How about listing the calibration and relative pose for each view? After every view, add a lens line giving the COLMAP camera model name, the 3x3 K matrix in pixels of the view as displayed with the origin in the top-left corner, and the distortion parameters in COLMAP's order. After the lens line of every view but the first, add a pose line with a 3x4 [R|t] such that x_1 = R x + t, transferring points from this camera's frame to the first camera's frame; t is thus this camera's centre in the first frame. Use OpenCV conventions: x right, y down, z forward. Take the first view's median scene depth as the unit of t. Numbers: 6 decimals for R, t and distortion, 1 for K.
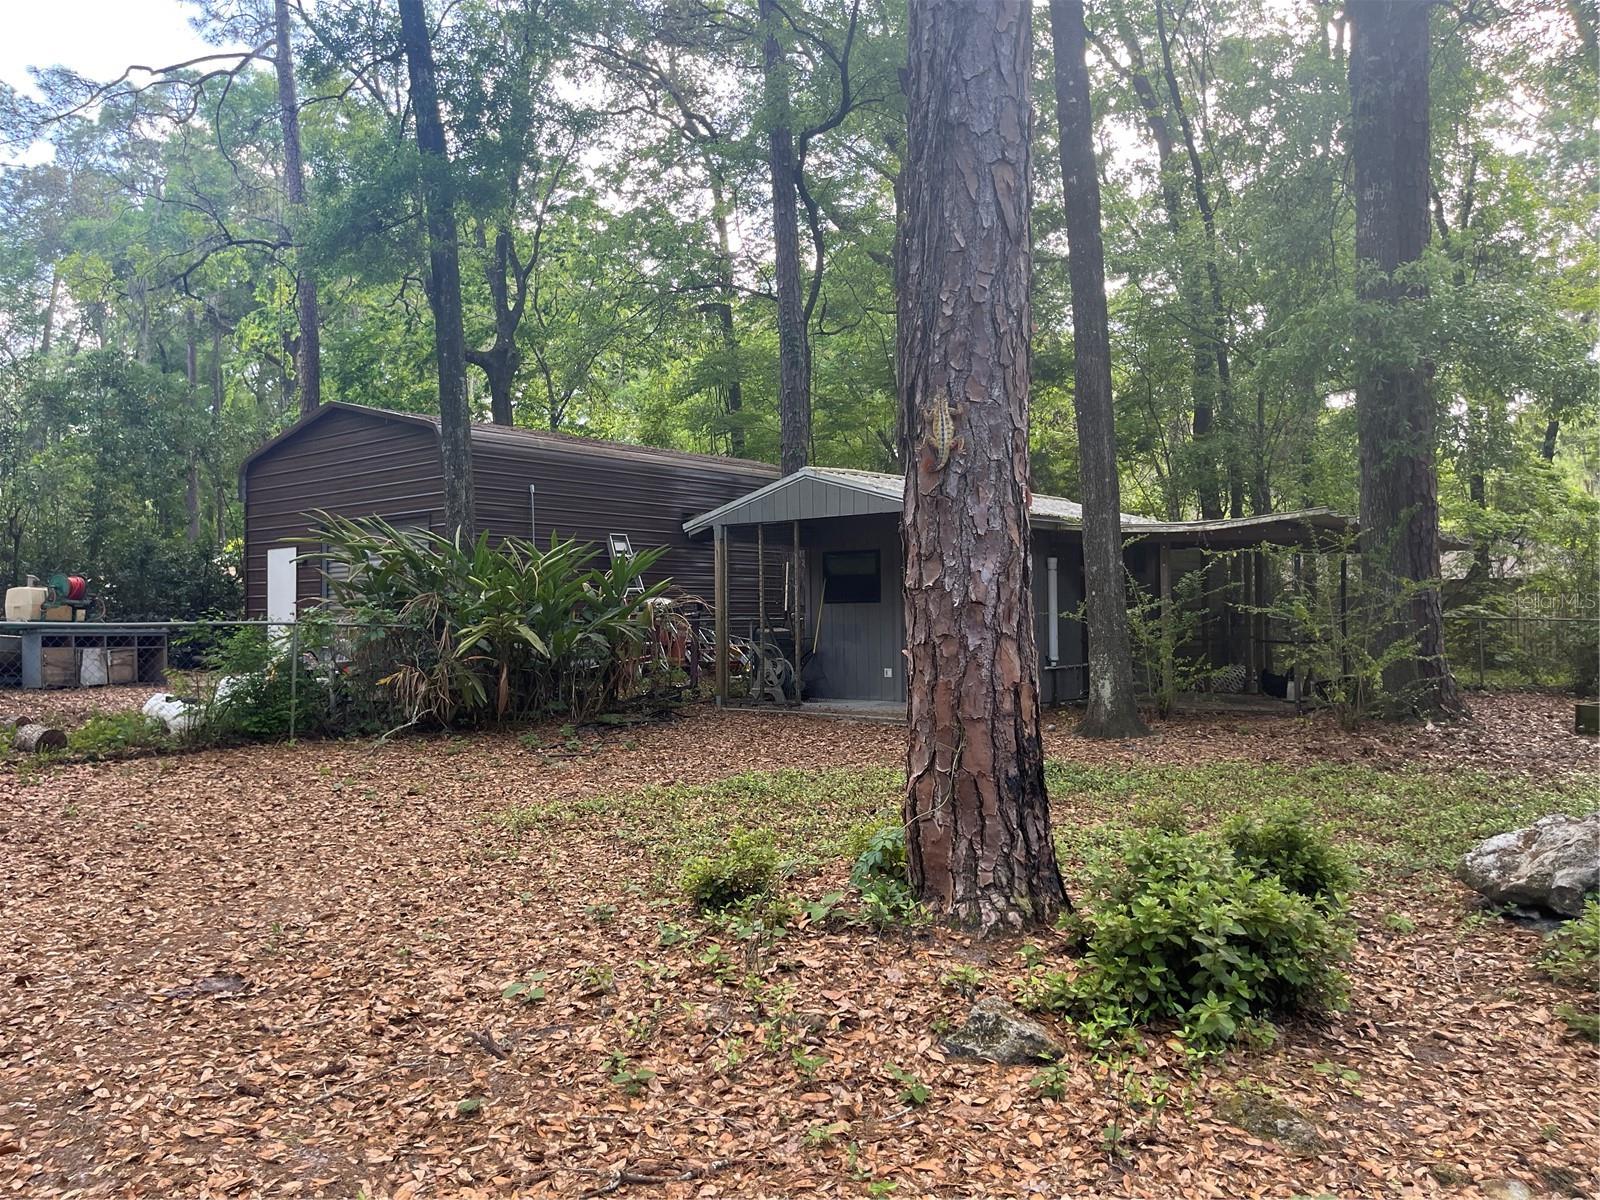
lens RADIAL K [[1203.0, 0, 808.3], [0, 1203.0, 600.0], [0, 0, 1]] dist [0.074618, -0.103288]
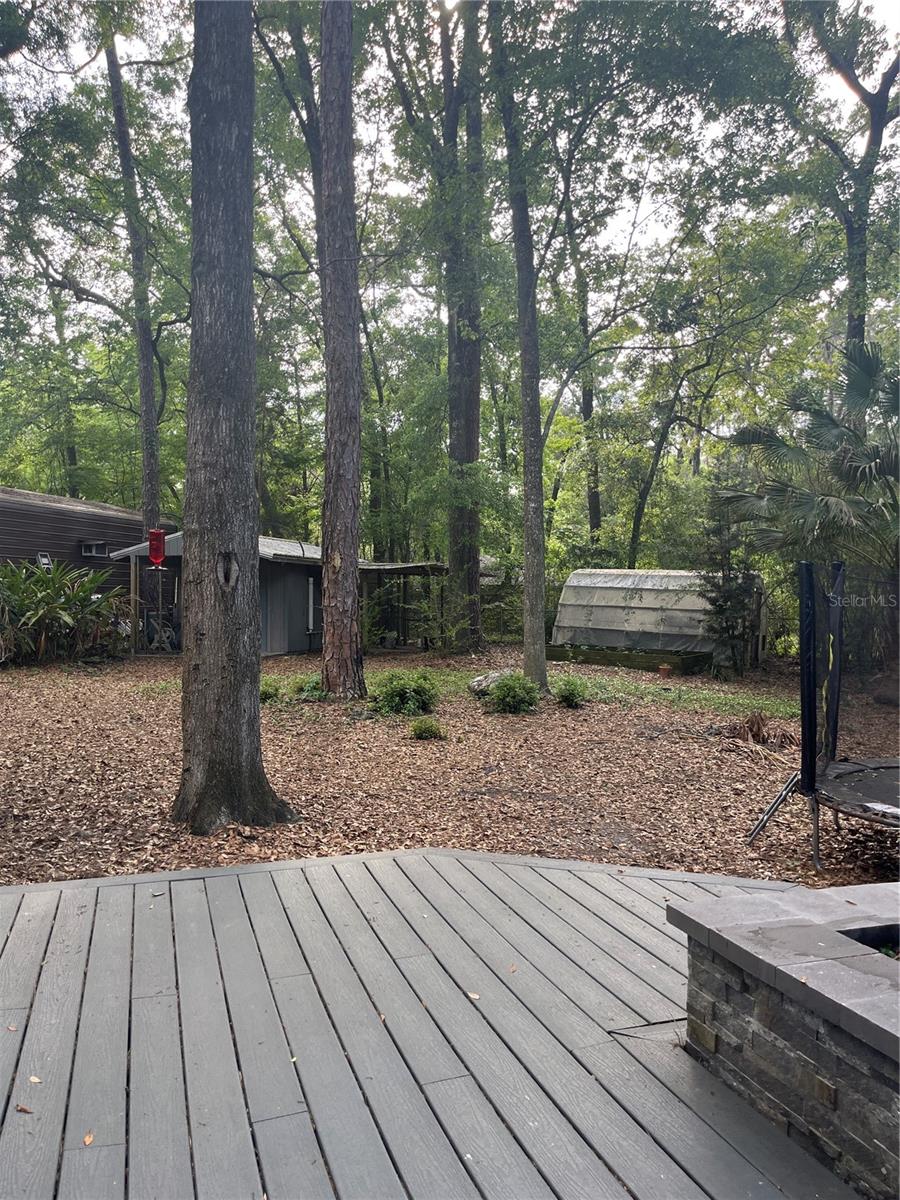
lens RADIAL K [[902.2, 0, 445.4], [0, 902.2, 611.8], [0, 0, 1]] dist [0.074618, -0.103288]
pose [[0.914753, 0.007366, 0.403947, -0.245090], [-0.018598, 0.999542, 0.023889, -0.022923], [-0.403586, -0.029365, 0.914470, -0.571301]]
